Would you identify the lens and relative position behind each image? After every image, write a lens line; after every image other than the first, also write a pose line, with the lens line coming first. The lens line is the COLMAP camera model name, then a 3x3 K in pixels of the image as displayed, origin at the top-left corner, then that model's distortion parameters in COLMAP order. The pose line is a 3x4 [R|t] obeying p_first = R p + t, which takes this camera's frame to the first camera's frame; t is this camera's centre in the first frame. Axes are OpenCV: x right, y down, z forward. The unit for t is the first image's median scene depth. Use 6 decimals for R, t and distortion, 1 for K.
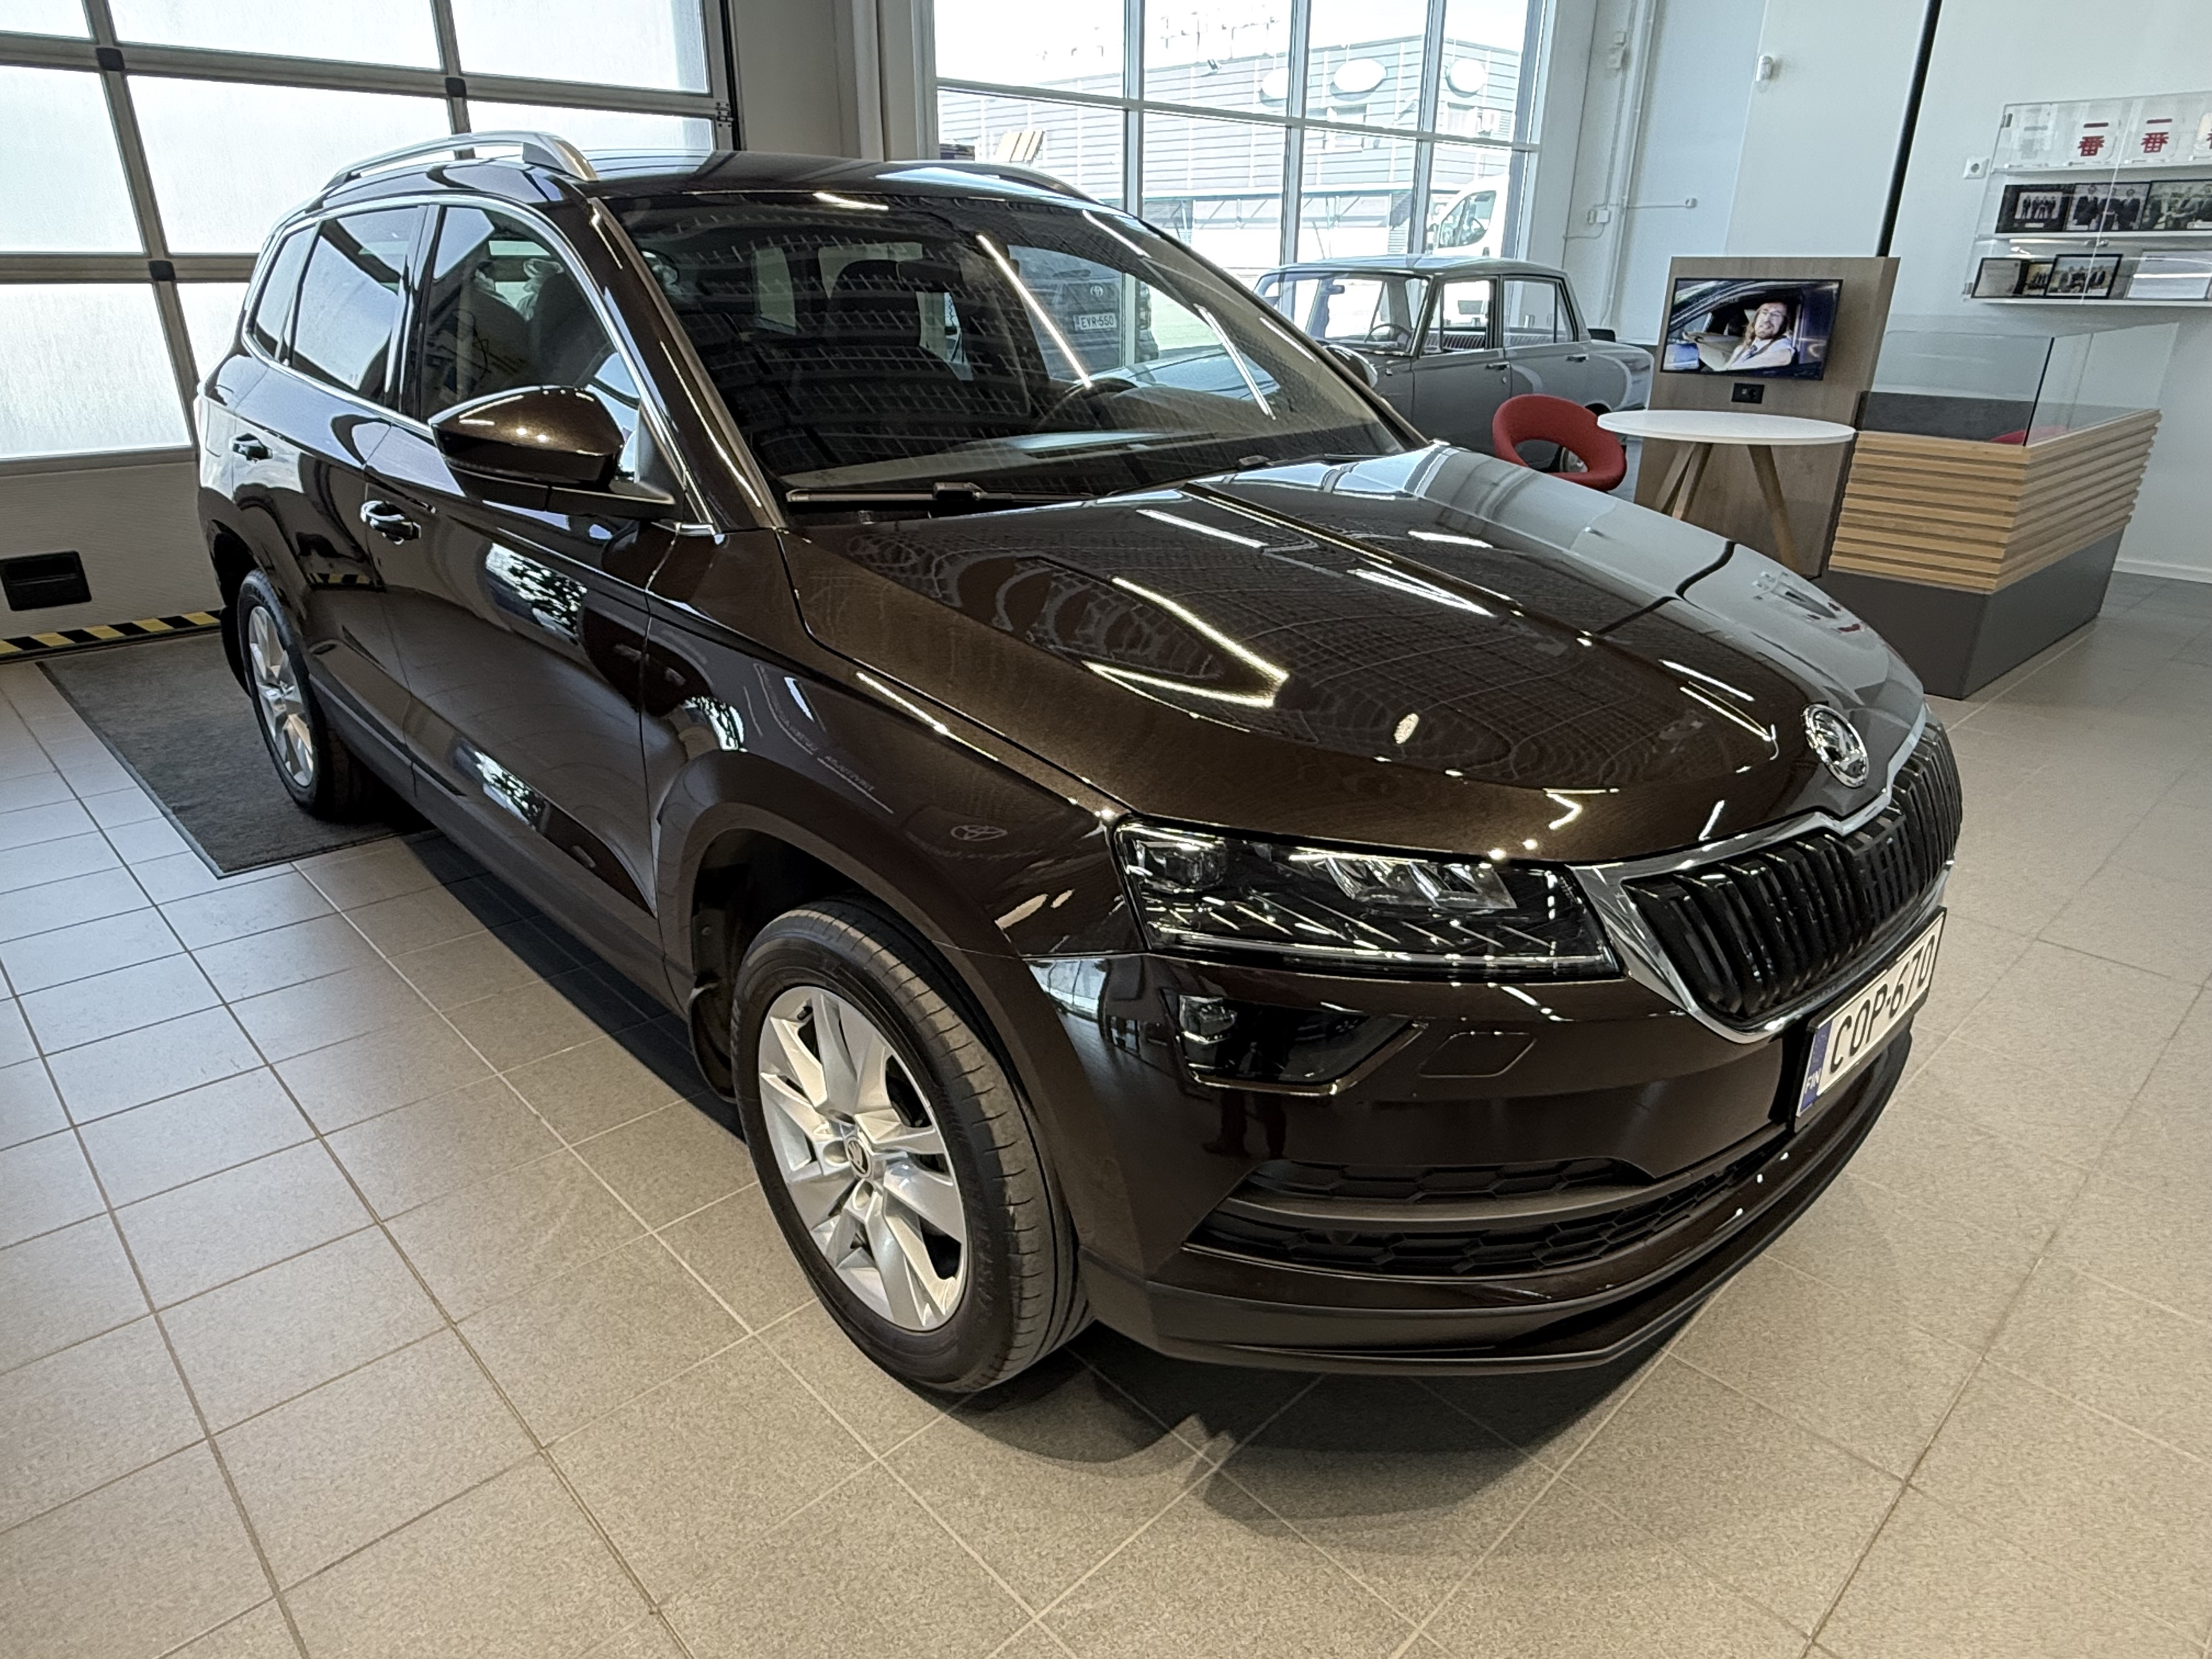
lens RADIAL K [[1359.5, 0, 1105.3], [0, 1359.5, 835.3], [0, 0, 1]] dist [-0.002264, 0.001785]
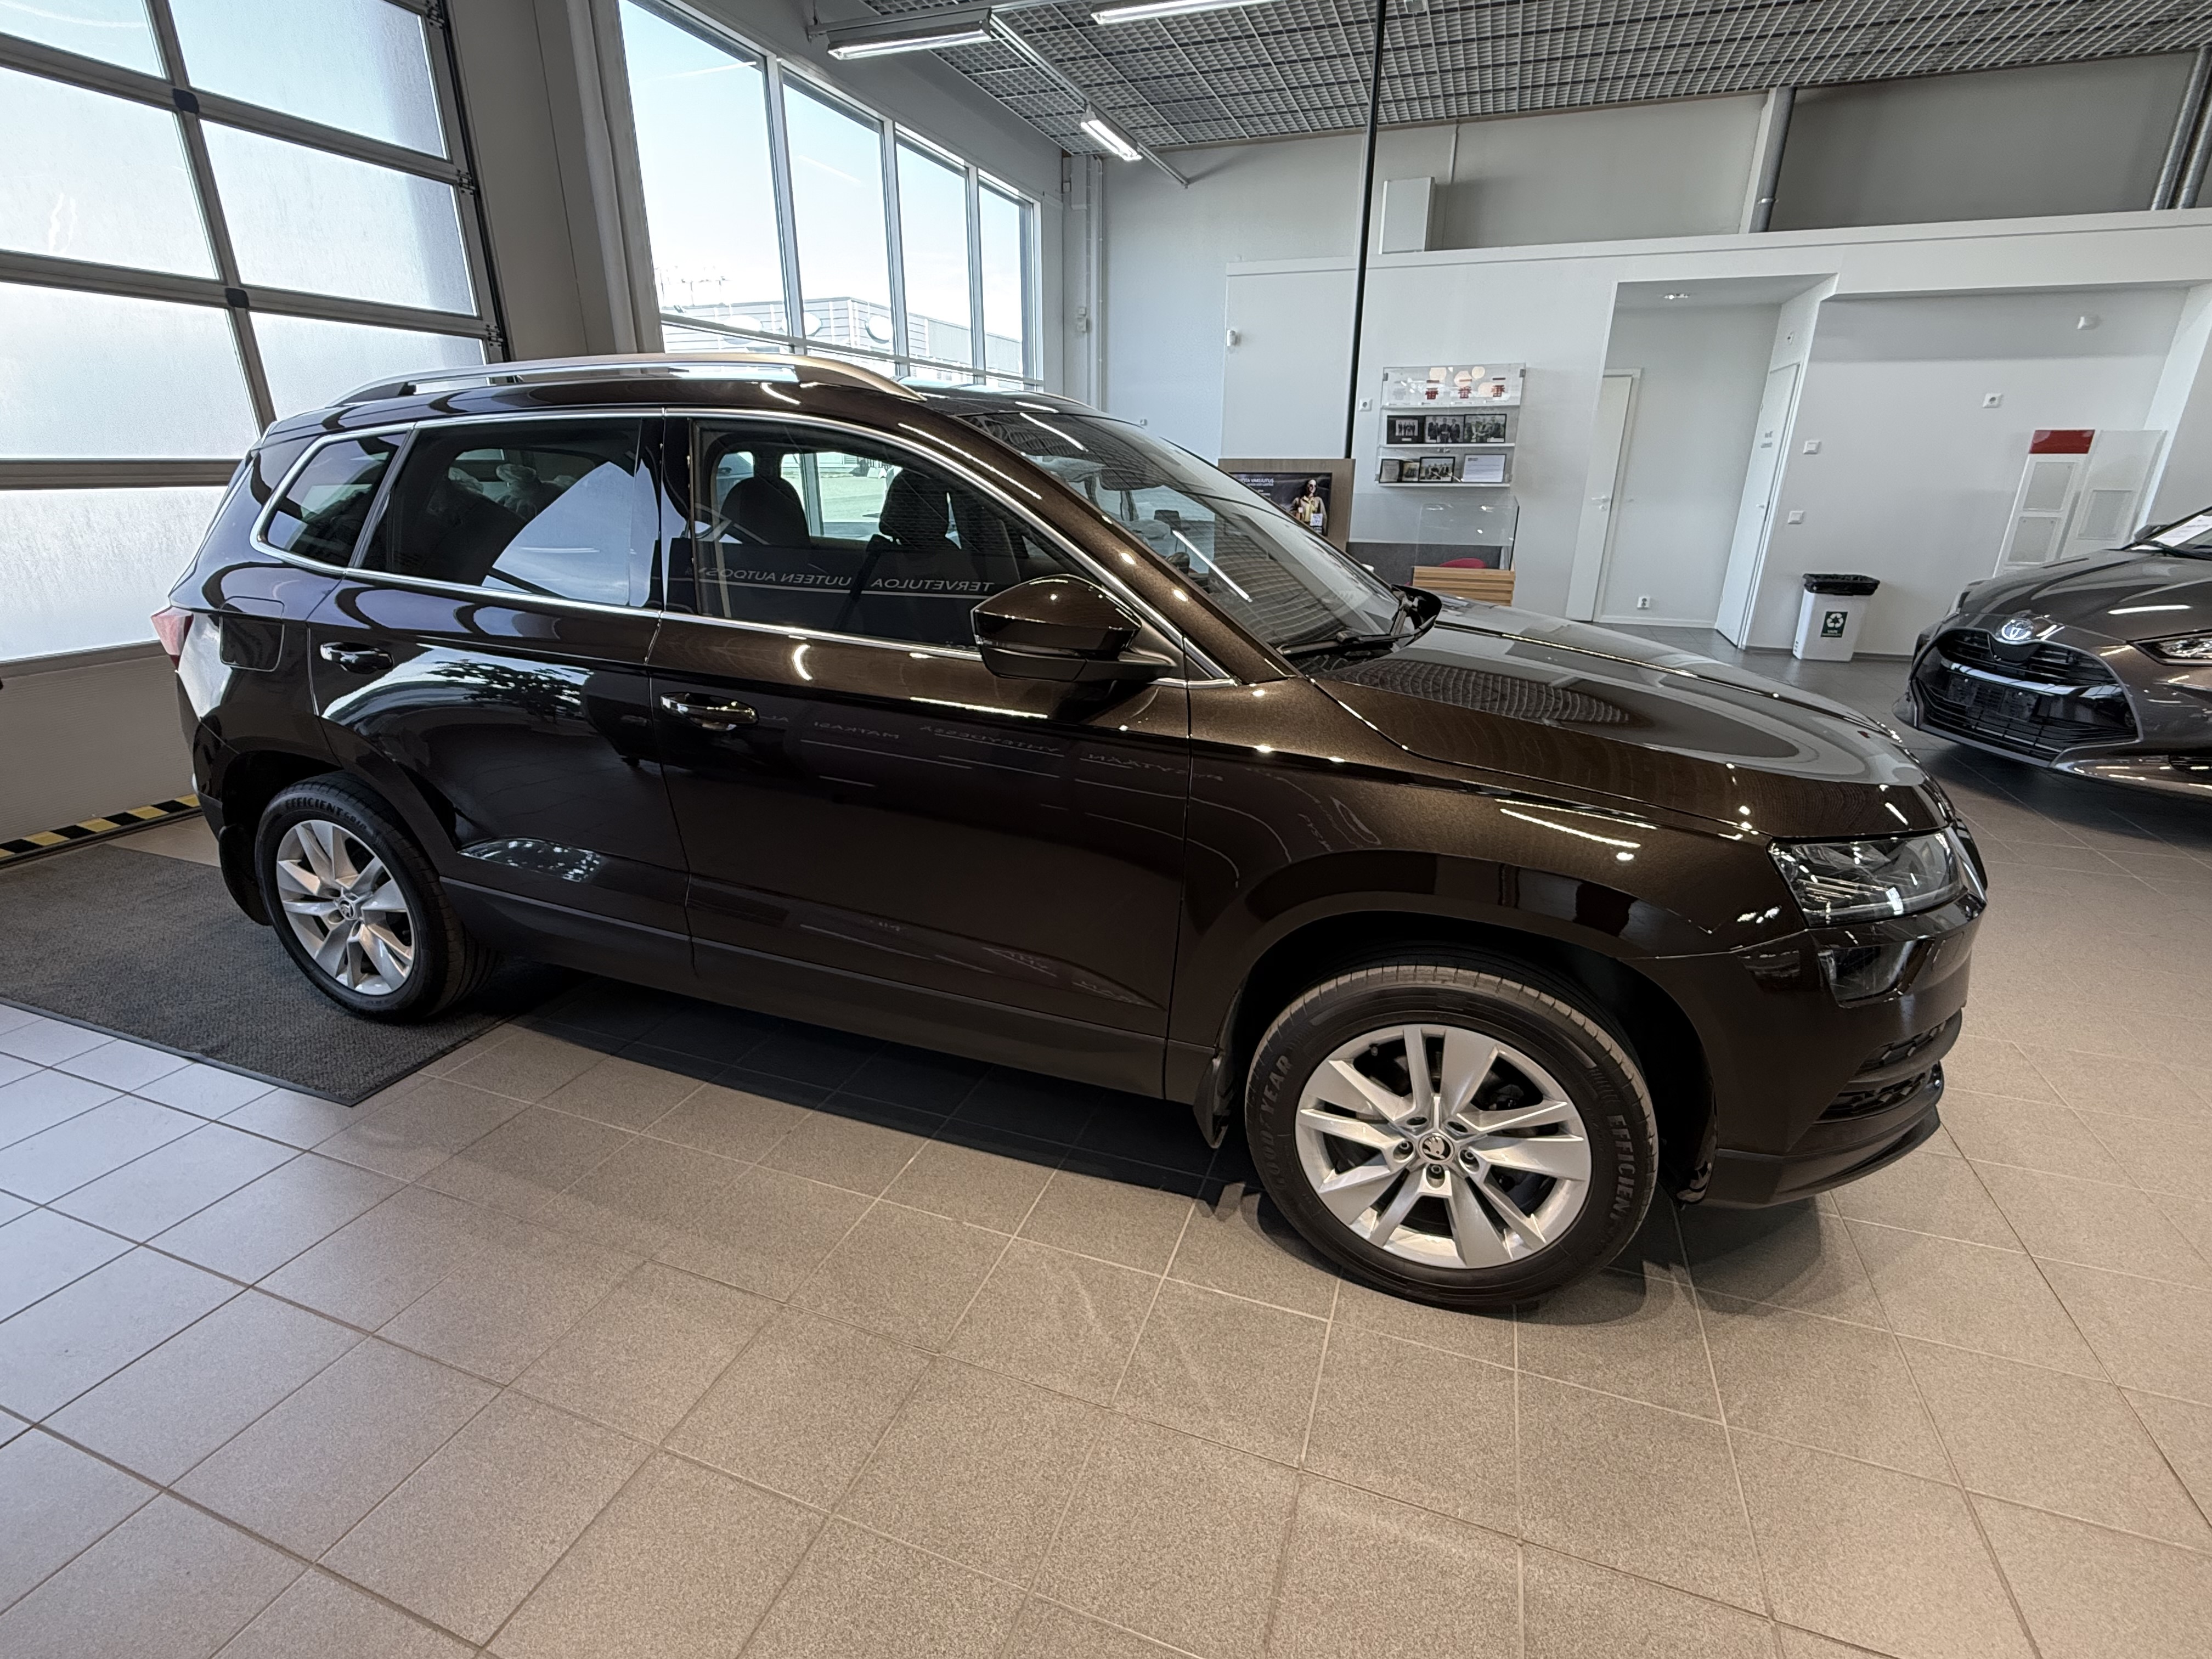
lens RADIAL K [[1026.2, 0, 1106.0], [0, 1026.2, 829.5], [0, 0, 1]] dist [-0.002431, -0.000124]
pose [[0.895286, -0.152765, 0.418480, -0.245603], [0.175153, 0.984421, -0.015357, -0.030122], [-0.409615, 0.087047, 0.908096, 0.065024]]
